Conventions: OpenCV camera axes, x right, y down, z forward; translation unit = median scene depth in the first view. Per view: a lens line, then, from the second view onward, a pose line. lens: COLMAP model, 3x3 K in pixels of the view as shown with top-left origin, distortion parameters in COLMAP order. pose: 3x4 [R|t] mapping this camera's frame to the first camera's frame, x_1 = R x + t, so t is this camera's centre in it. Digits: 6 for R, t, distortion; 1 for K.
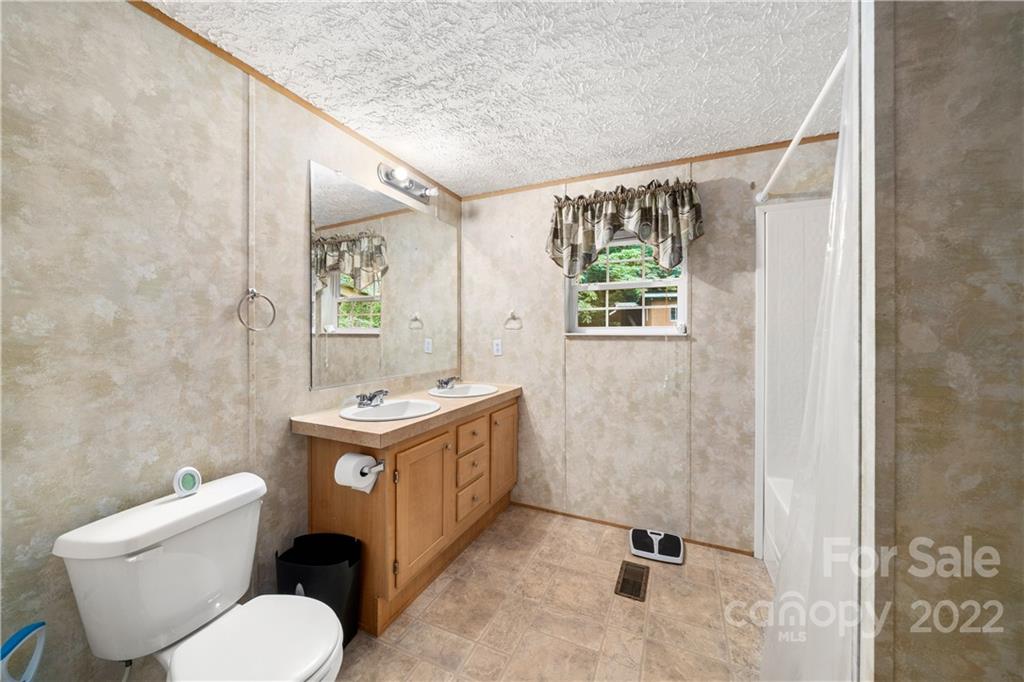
lens RADIAL K [[383.1, 0, 513.2], [0, 383.1, 337.5], [0, 0, 1]] dist [0.000111, 0.000004]
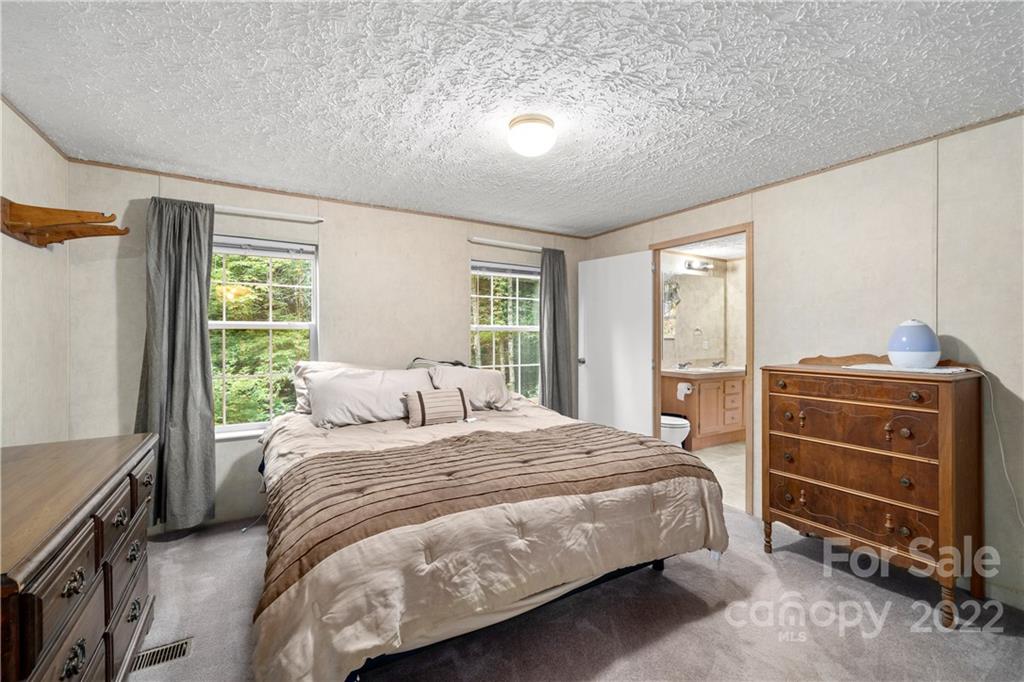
lens RADIAL K [[420.8, 0, 518.4], [0, 420.8, 339.7], [0, 0, 1]] dist [0.000028, 0.000192]
pose [[0.830704, 0.002166, -0.556711, 0.142865], [-0.005329, 0.999978, -0.004061, 0.009991], [0.556689, 0.006340, 0.830697, -1.107653]]
